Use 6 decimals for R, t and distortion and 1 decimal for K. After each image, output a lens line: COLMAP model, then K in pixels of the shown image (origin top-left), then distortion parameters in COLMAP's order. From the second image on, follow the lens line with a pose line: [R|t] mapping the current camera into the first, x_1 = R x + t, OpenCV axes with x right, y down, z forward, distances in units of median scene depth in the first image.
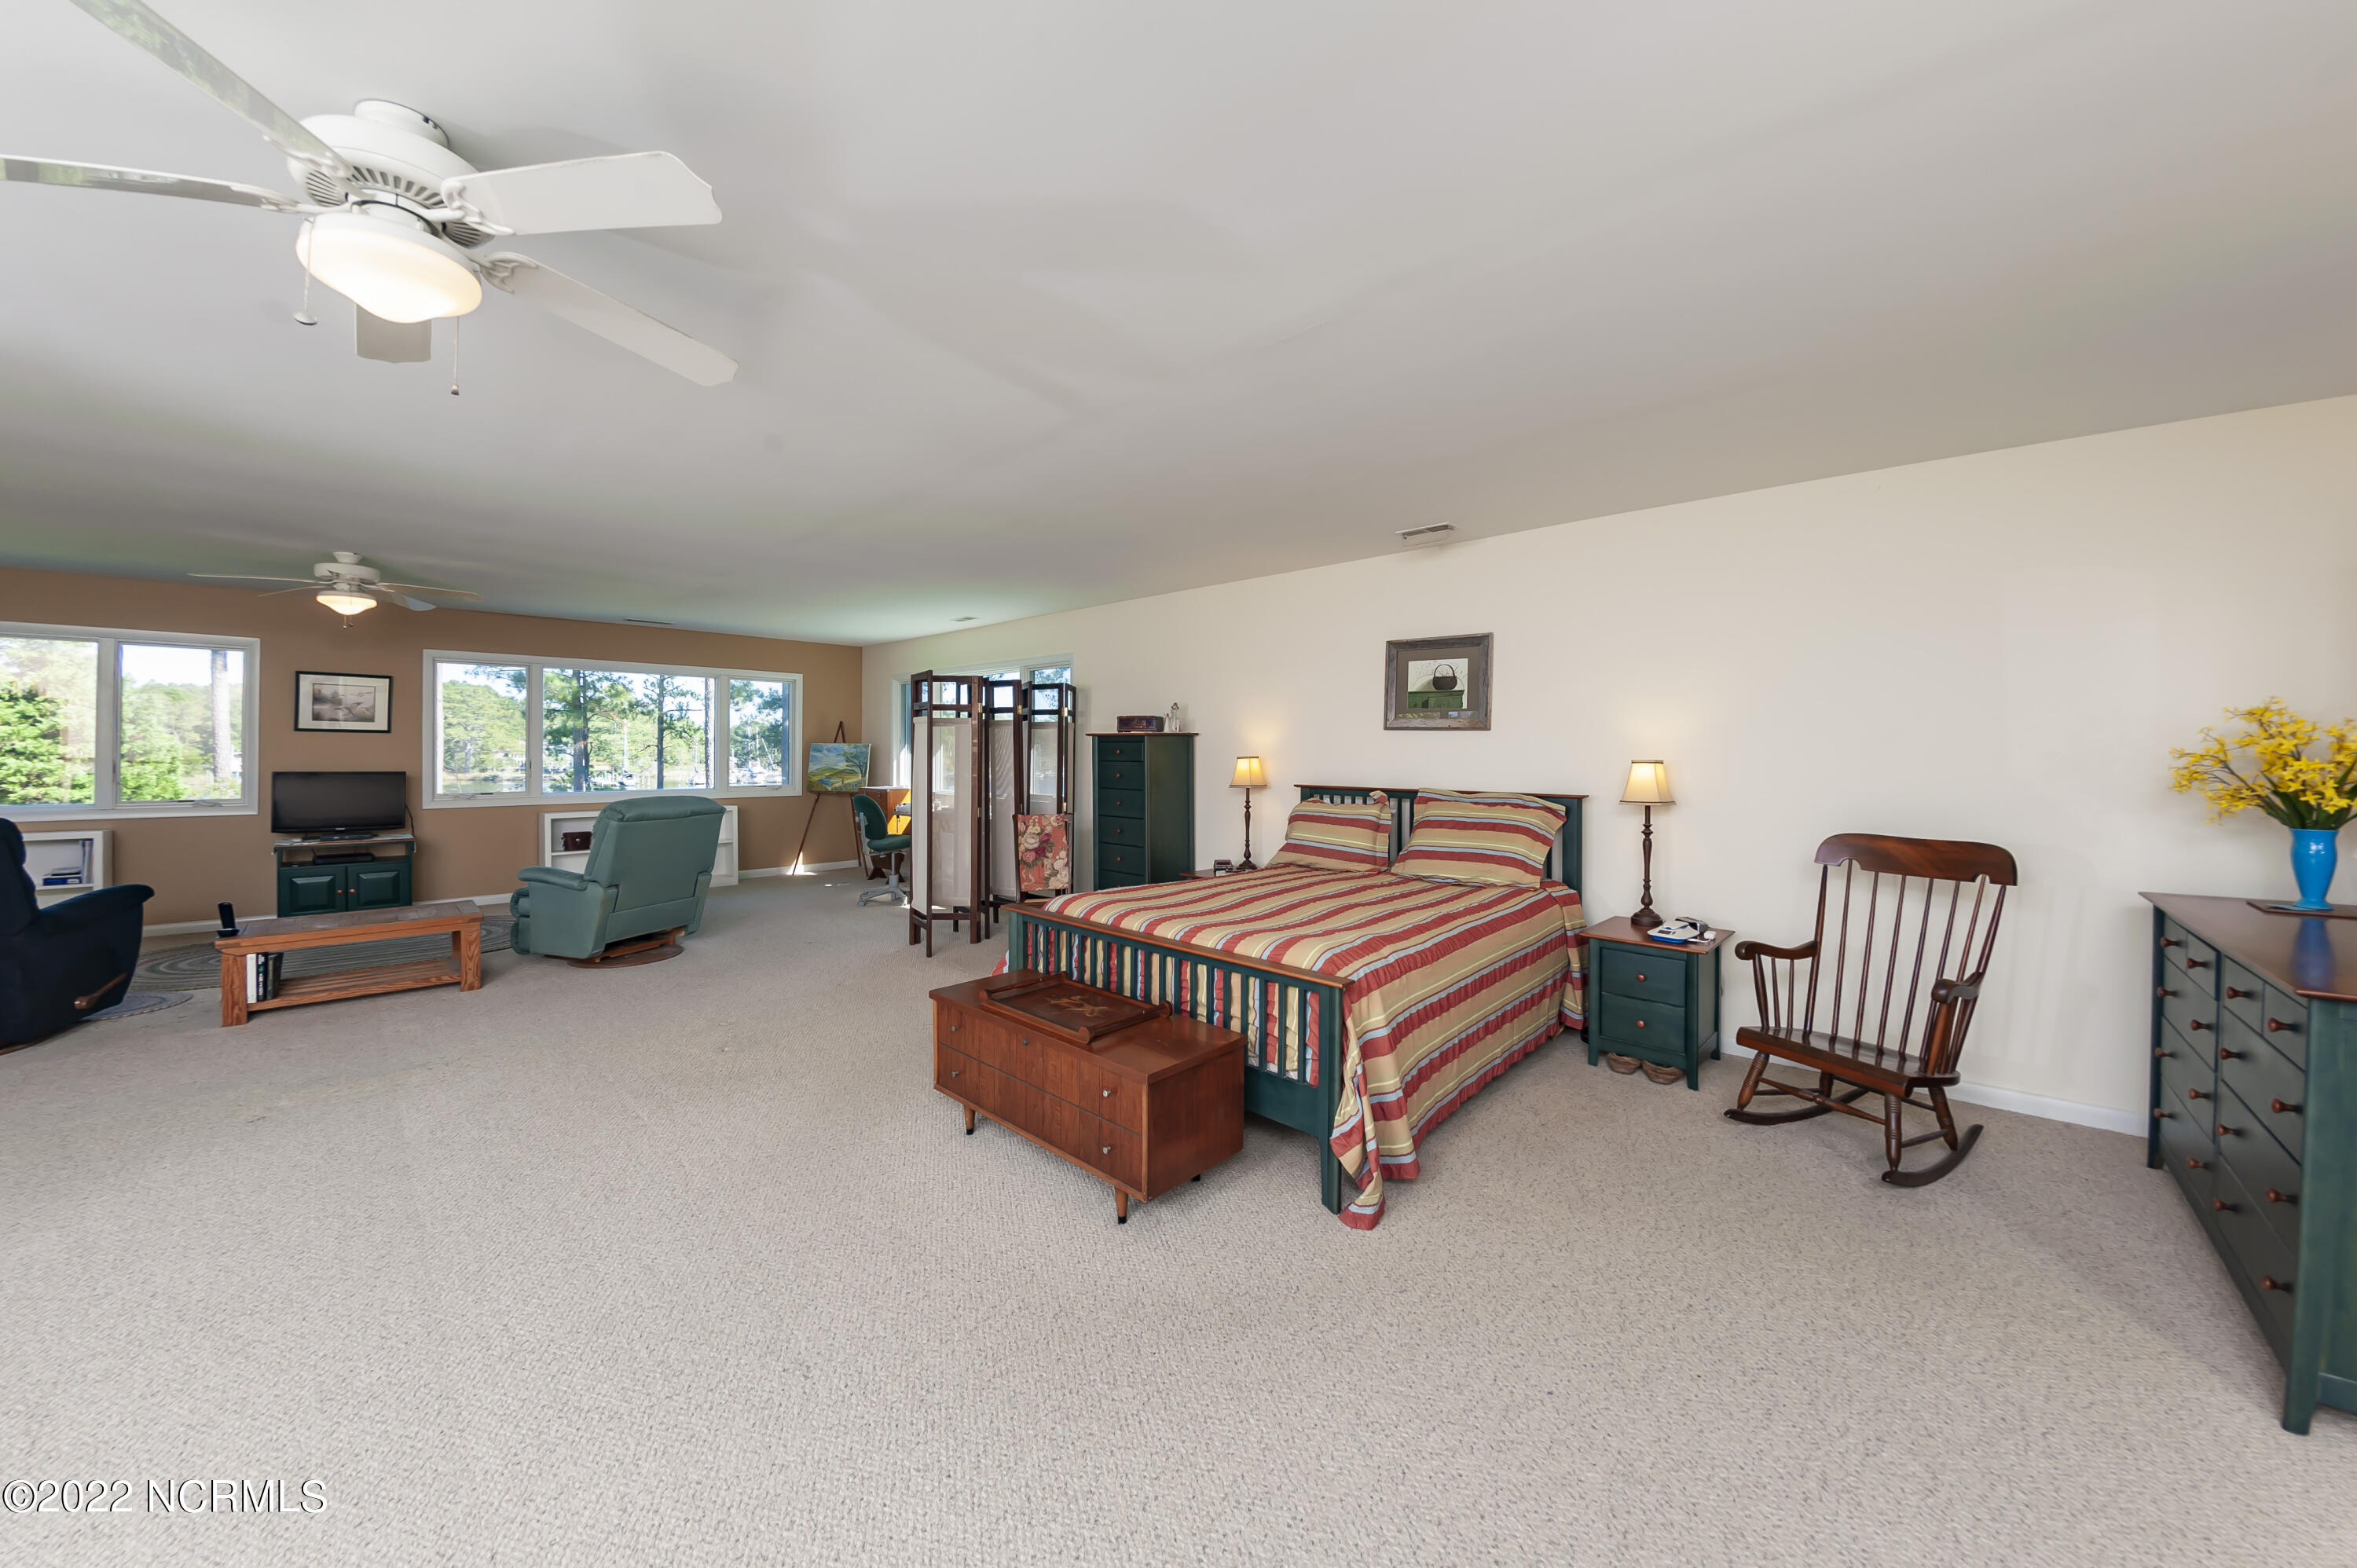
lens RADIAL K [[814.5, 0, 1179.1], [0, 814.5, 753.7], [0, 0, 1]] dist [-0.025595, -0.002710]
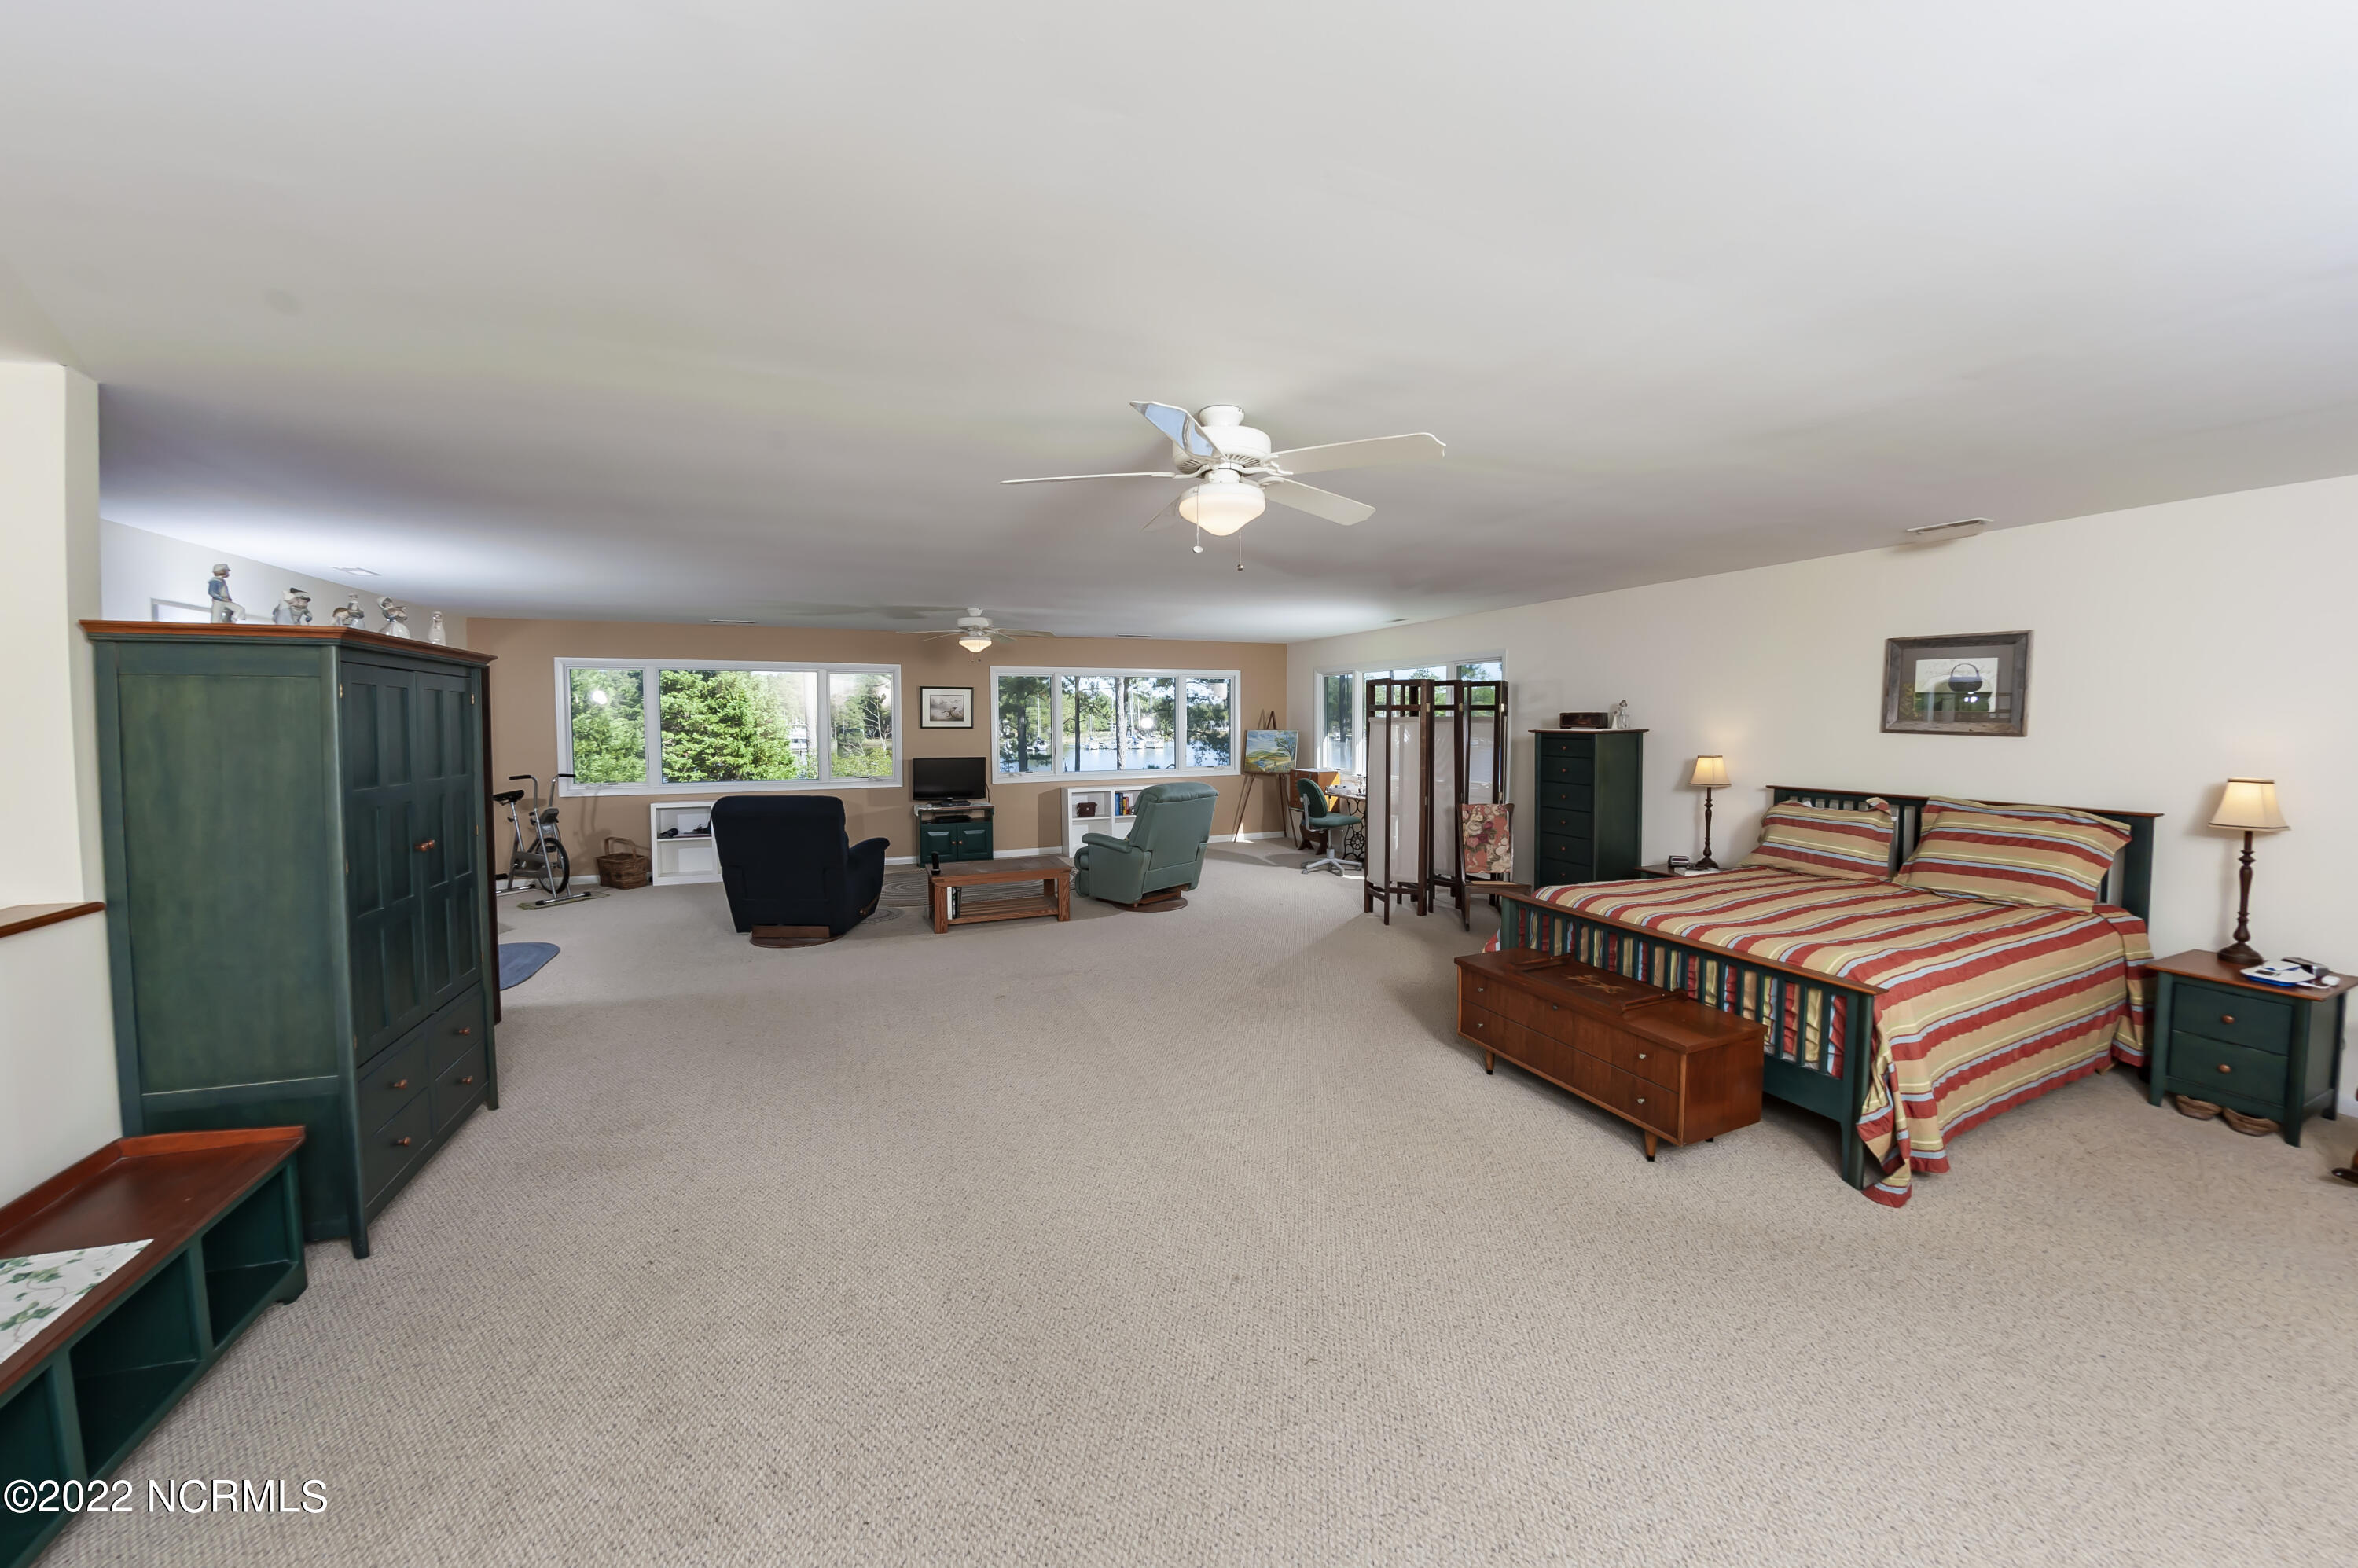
lens RADIAL K [[814.9, 0, 1179.6], [0, 814.9, 753.7], [0, 0, 1]] dist [-0.025595, -0.002710]
pose [[0.910560, 0.008819, -0.413282, -0.117859], [0.008341, 0.999177, 0.039698, -0.051362], [0.413292, -0.039595, 0.909737, -0.204768]]
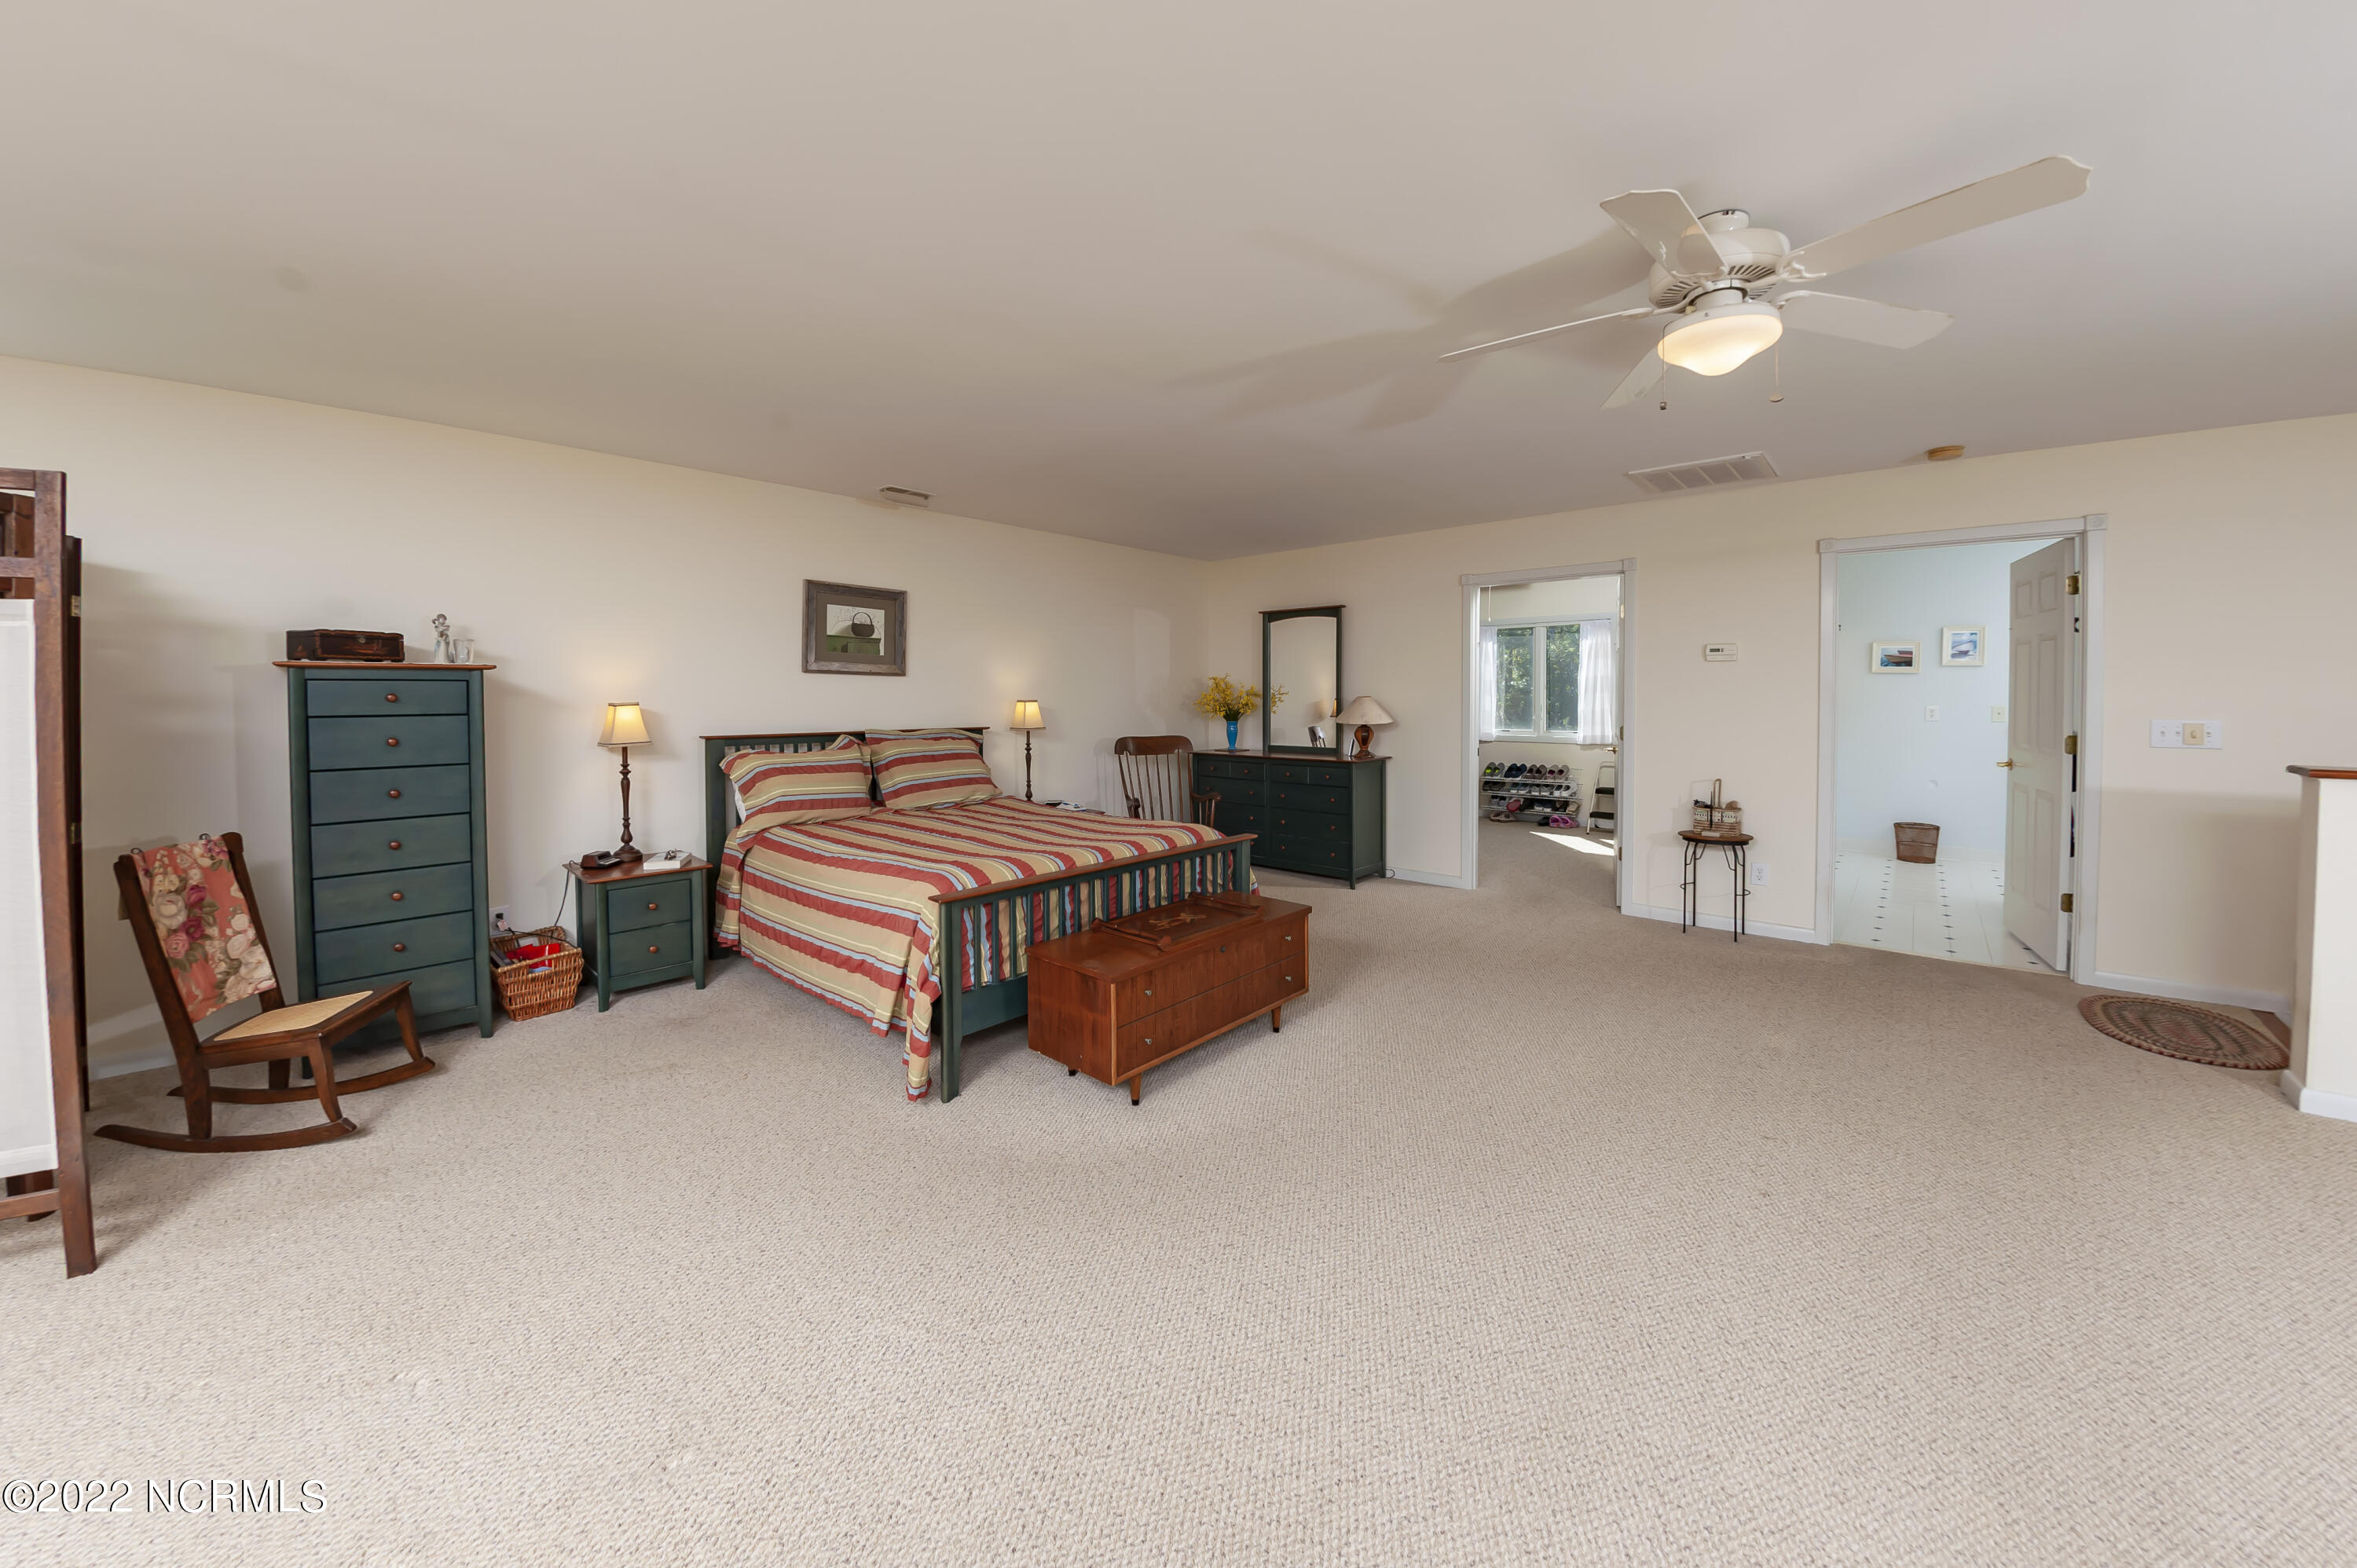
lens RADIAL K [[847.7, 0, 1182.5], [0, 847.7, 694.8], [0, 0, 1]] dist [-0.001432, -0.011078]
pose [[-0.017333, -0.009659, 0.999803, -0.799376], [-0.000066, 0.999953, 0.009660, -0.013268], [-0.999850, 0.000102, -0.017333, 0.609003]]
